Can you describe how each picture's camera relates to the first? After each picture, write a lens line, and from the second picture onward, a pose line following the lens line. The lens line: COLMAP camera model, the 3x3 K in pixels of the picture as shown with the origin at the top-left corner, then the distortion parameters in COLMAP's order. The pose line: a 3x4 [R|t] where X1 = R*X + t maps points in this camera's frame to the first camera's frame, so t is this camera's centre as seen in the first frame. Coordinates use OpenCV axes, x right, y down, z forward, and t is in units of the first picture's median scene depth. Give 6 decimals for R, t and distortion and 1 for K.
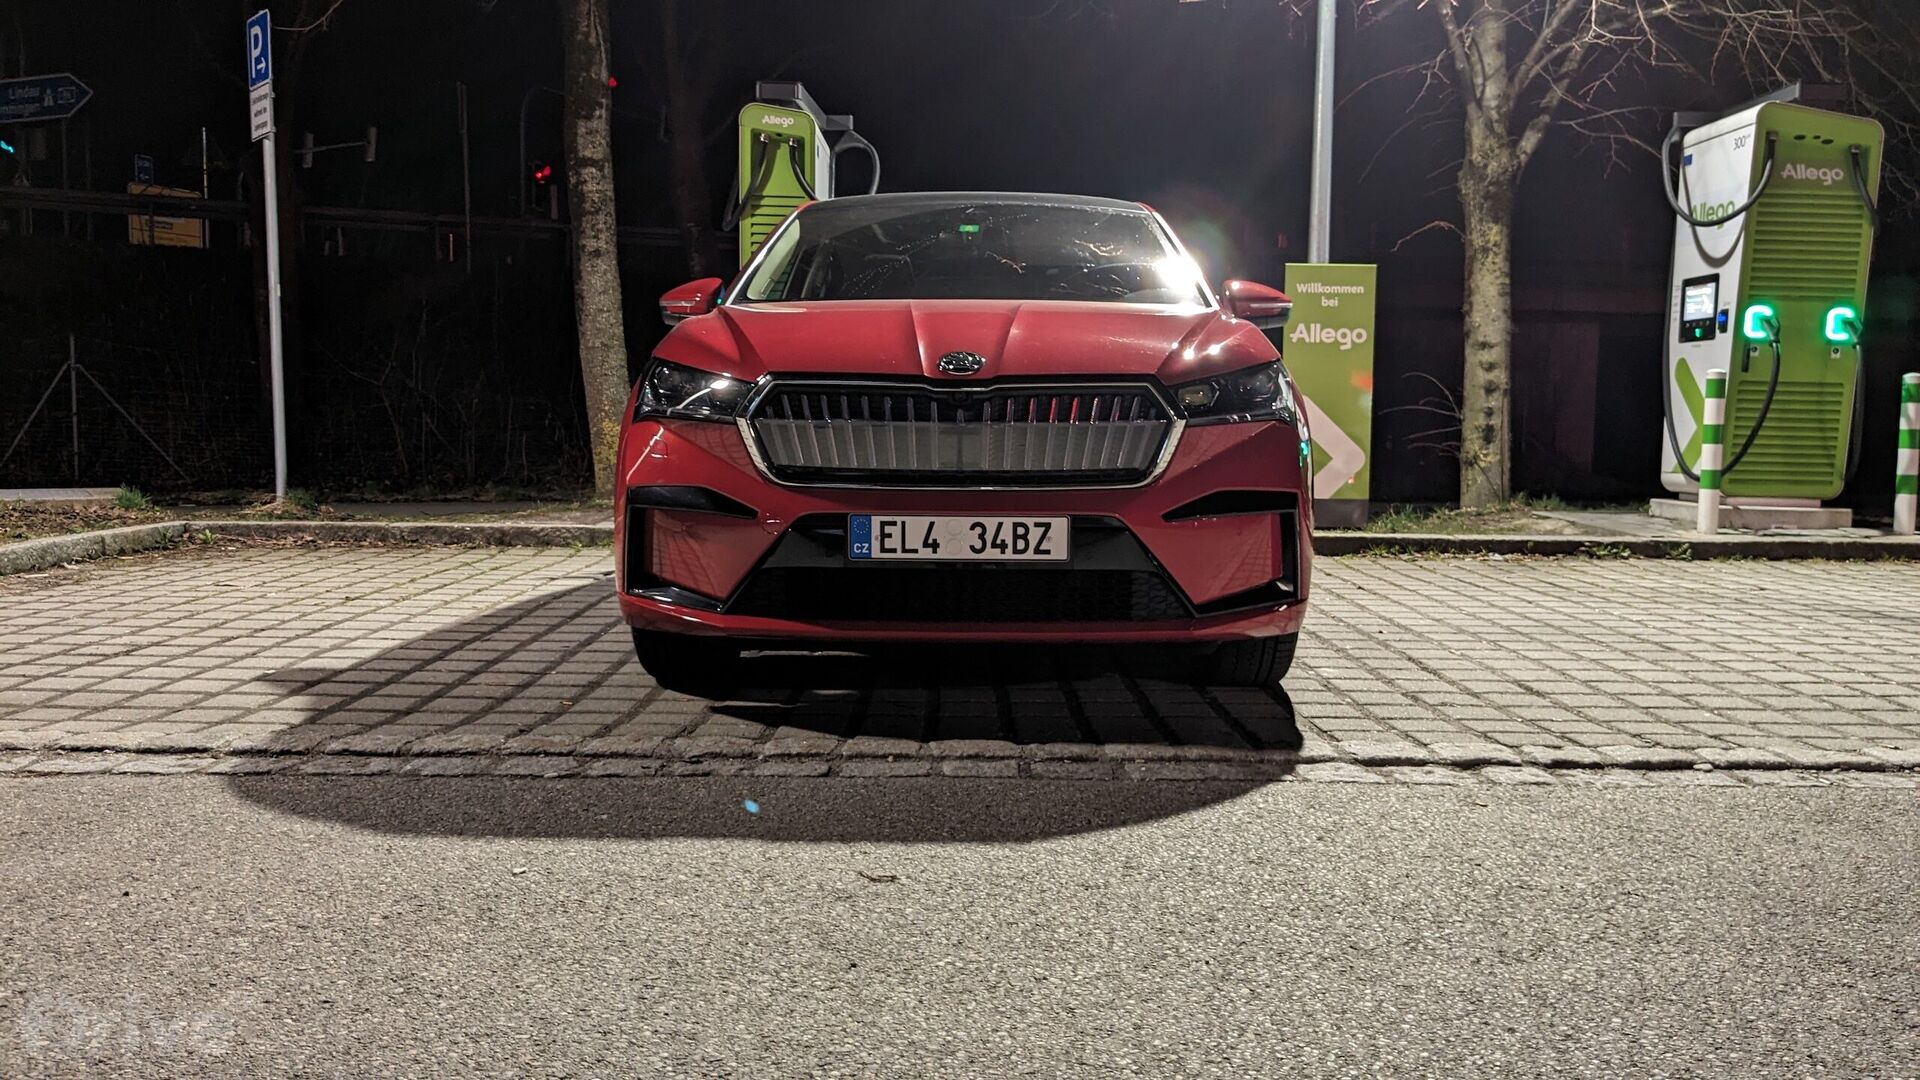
lens RADIAL K [[1532.2, 0, 975.2], [0, 1532.2, 567.5], [0, 0, 1]] dist [0.040107, -0.084745]
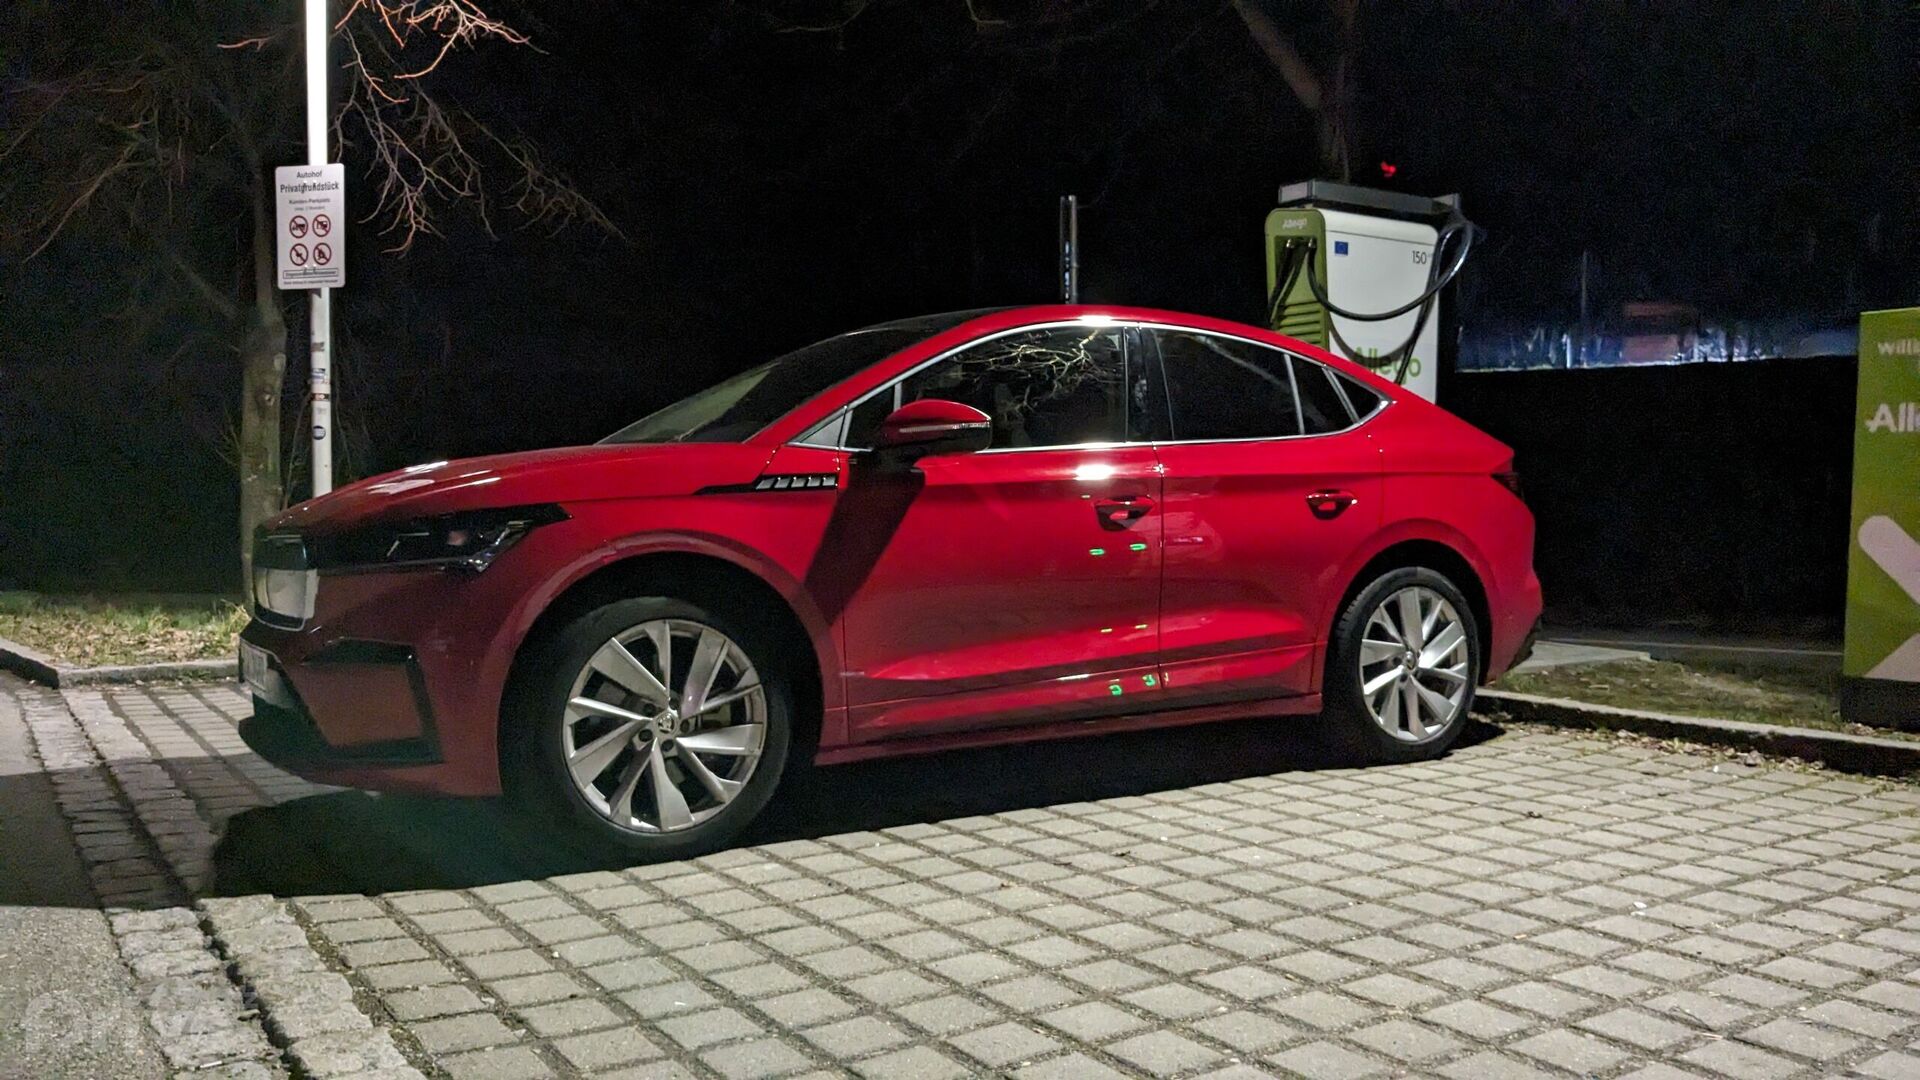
lens RADIAL K [[1532.2, 0, 966.6], [0, 1532.2, 576.5], [0, 0, 1]] dist [0.040107, -0.084745]
pose [[0.548616, 0.028298, -0.835595, 1.069247], [-0.079799, 0.996637, -0.018641, -0.090270], [0.832258, 0.076907, 0.549029, 0.677680]]
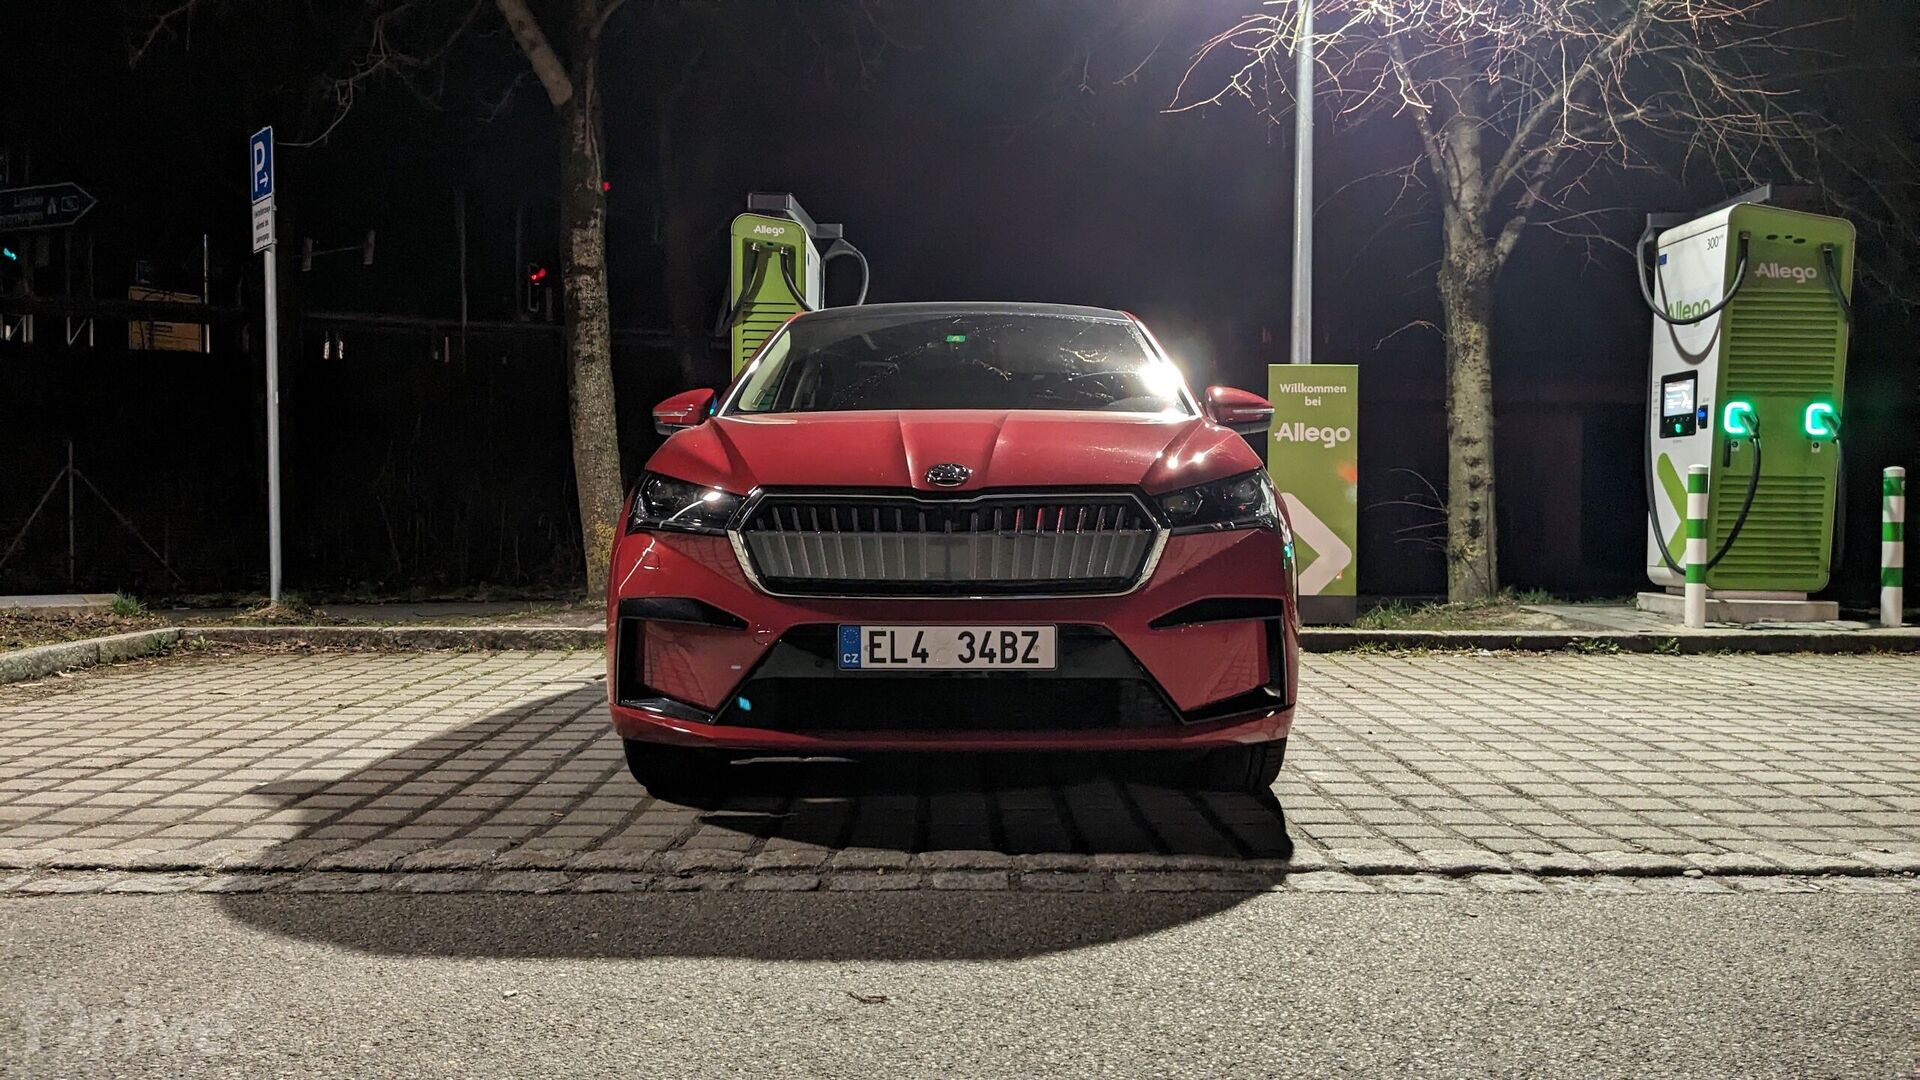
lens RADIAL K [[1532.2, 0, 962.8], [0, 1532.2, 560.6], [0, 0, 1]] dist [0.040107, -0.084745]
pose [[0.999967, -0.007936, -0.001994, 0.001543], [0.007793, 0.997927, -0.063889, -0.010074], [0.002497, 0.063871, 0.997955, -0.009666]]
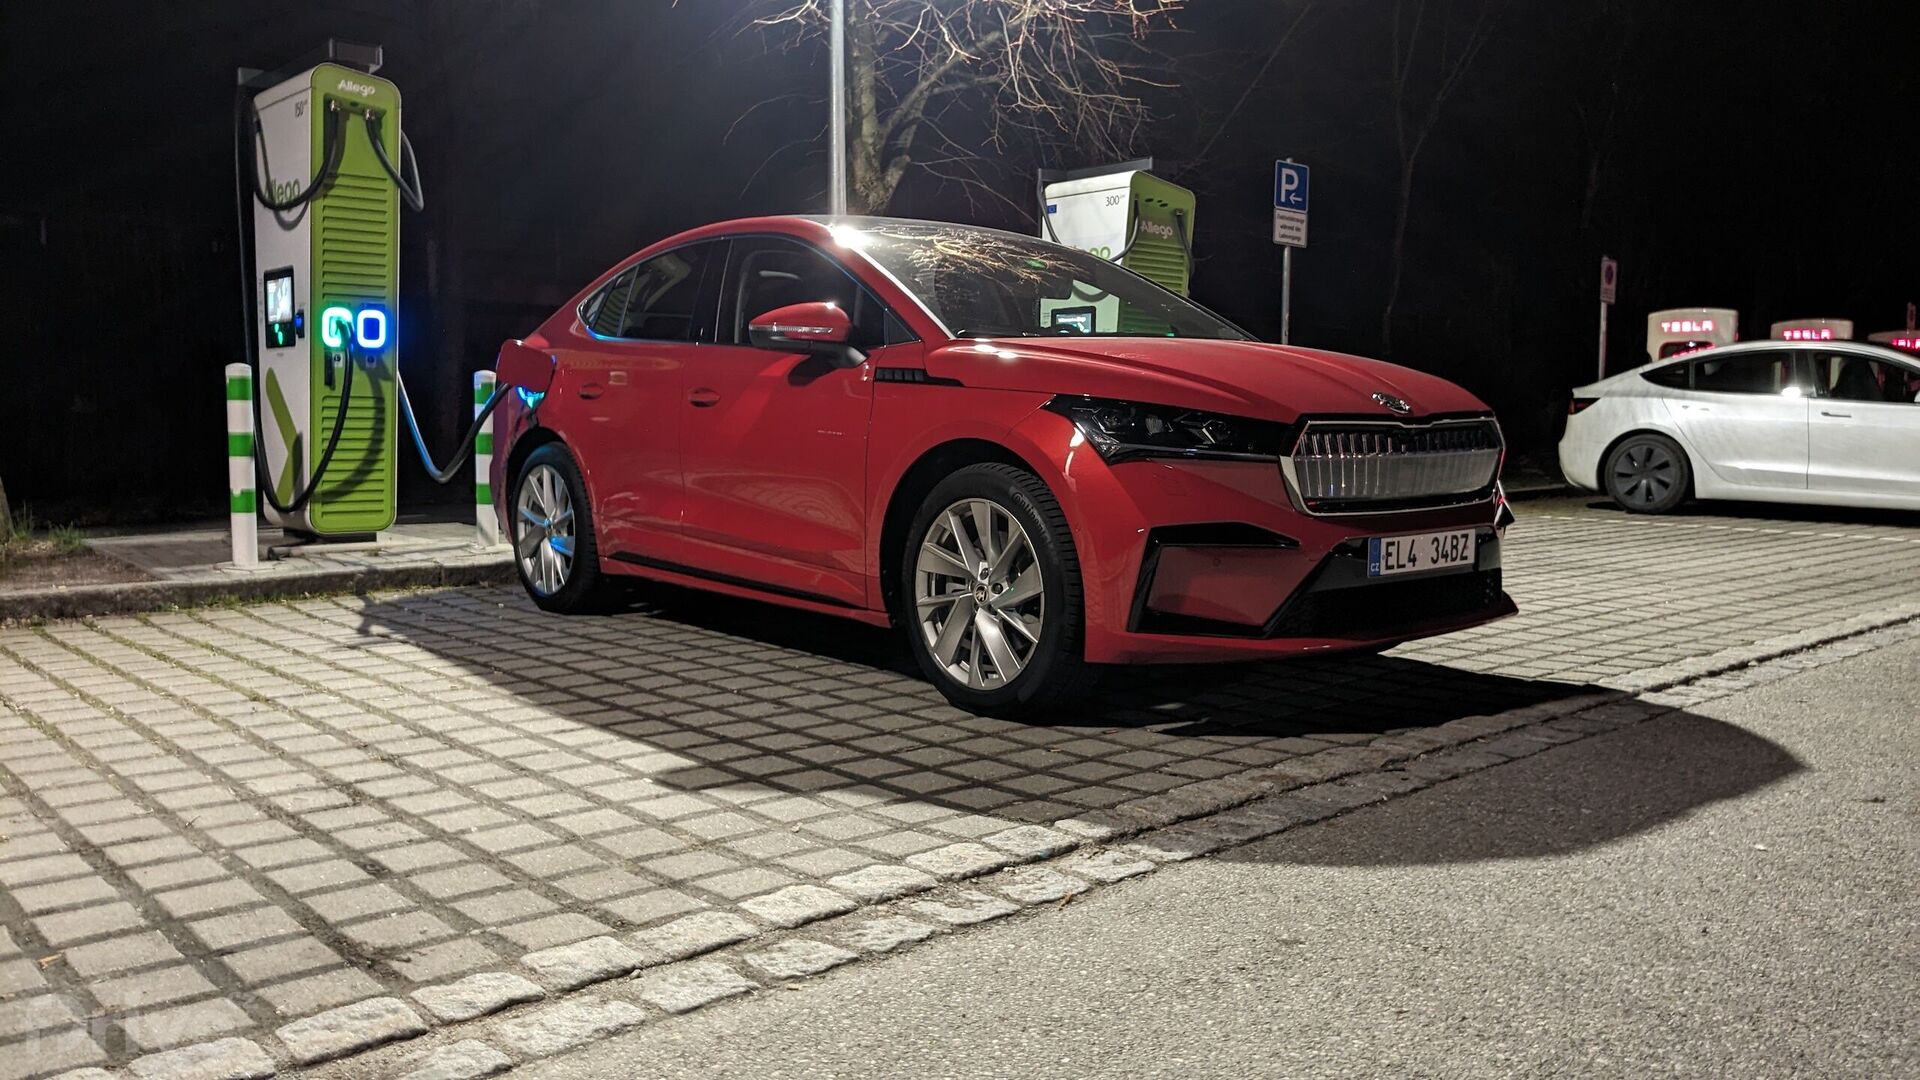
lens RADIAL K [[1532.2, 0, 965.0], [0, 1532.2, 557.4], [0, 0, 1]] dist [0.040107, -0.084745]
pose [[0.750041, -0.074896, 0.657137, -0.896055], [0.073232, 0.996863, 0.030029, -0.065087], [-0.657325, 0.025600, 0.753173, 0.286423]]
